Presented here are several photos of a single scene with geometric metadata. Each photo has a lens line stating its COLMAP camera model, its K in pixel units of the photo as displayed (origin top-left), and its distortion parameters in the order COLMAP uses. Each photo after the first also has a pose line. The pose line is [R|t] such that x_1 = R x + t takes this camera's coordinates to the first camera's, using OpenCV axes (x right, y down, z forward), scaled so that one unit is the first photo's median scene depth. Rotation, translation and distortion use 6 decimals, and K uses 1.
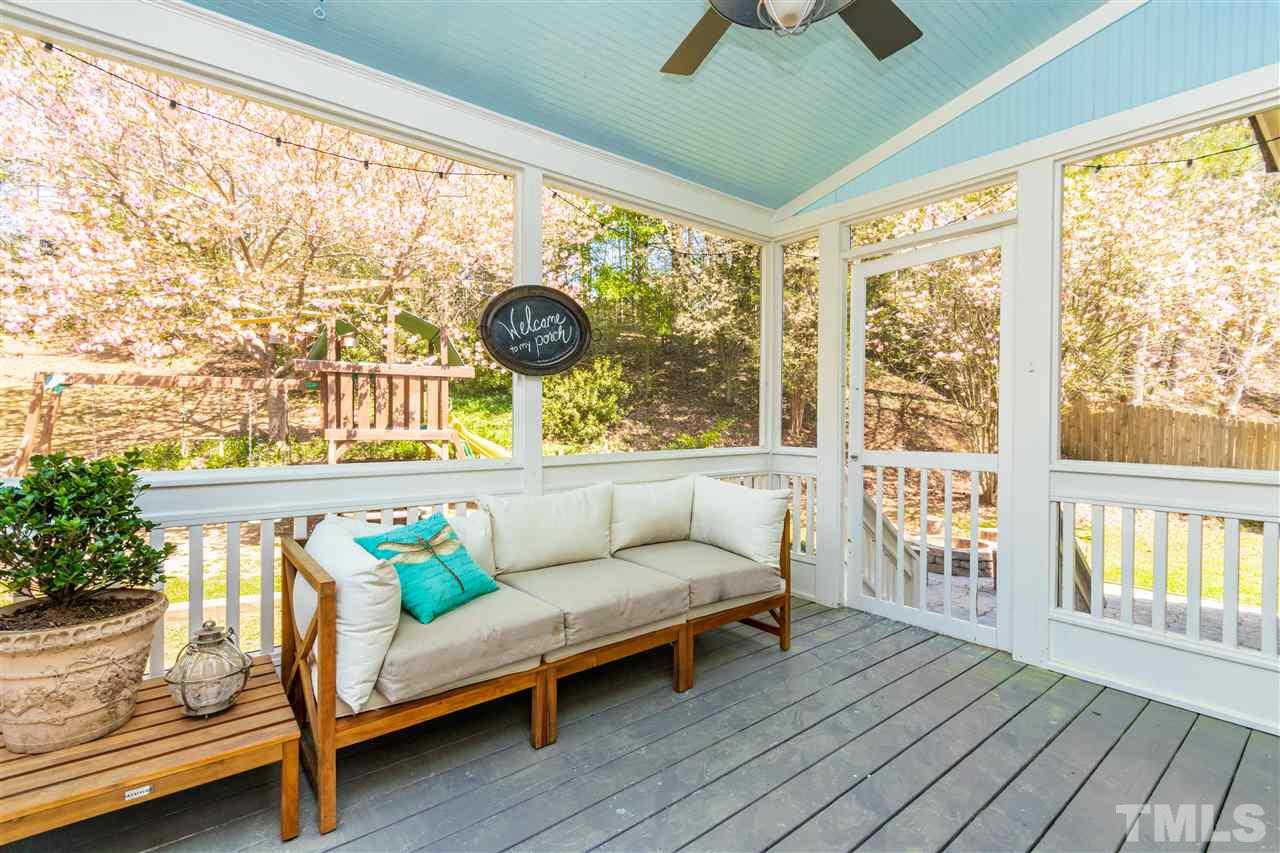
lens RADIAL K [[588.4, 0, 640.2], [0, 588.4, 429.2], [0, 0, 1]] dist [0.006540, -0.001535]
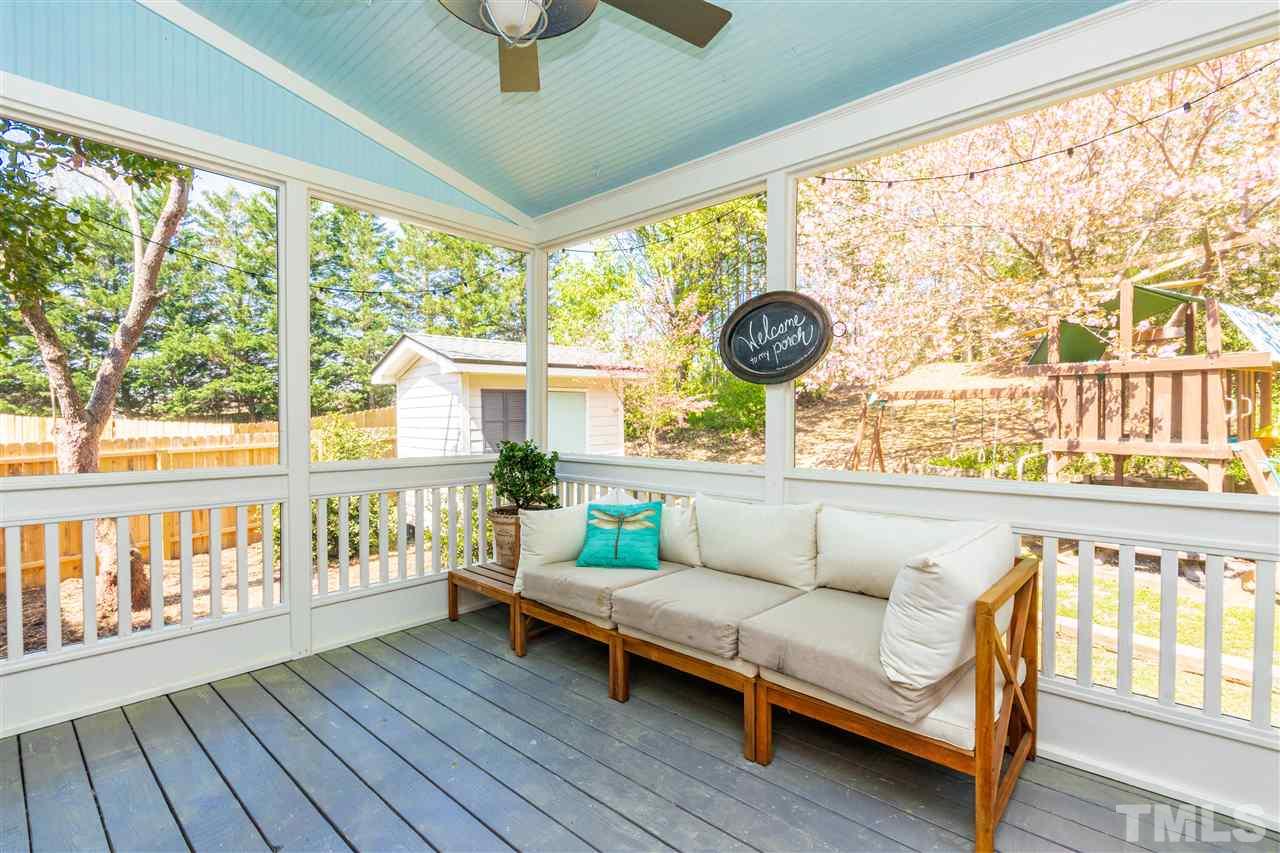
lens RADIAL K [[588.4, 0, 636.0], [0, 588.4, 425.5], [0, 0, 1]] dist [0.006540, -0.001535]
pose [[0.155025, 0.004022, -0.987902, 0.748510], [-0.023180, 0.999731, 0.000432, -0.016268], [0.987639, 0.022833, 0.155076, 0.614101]]
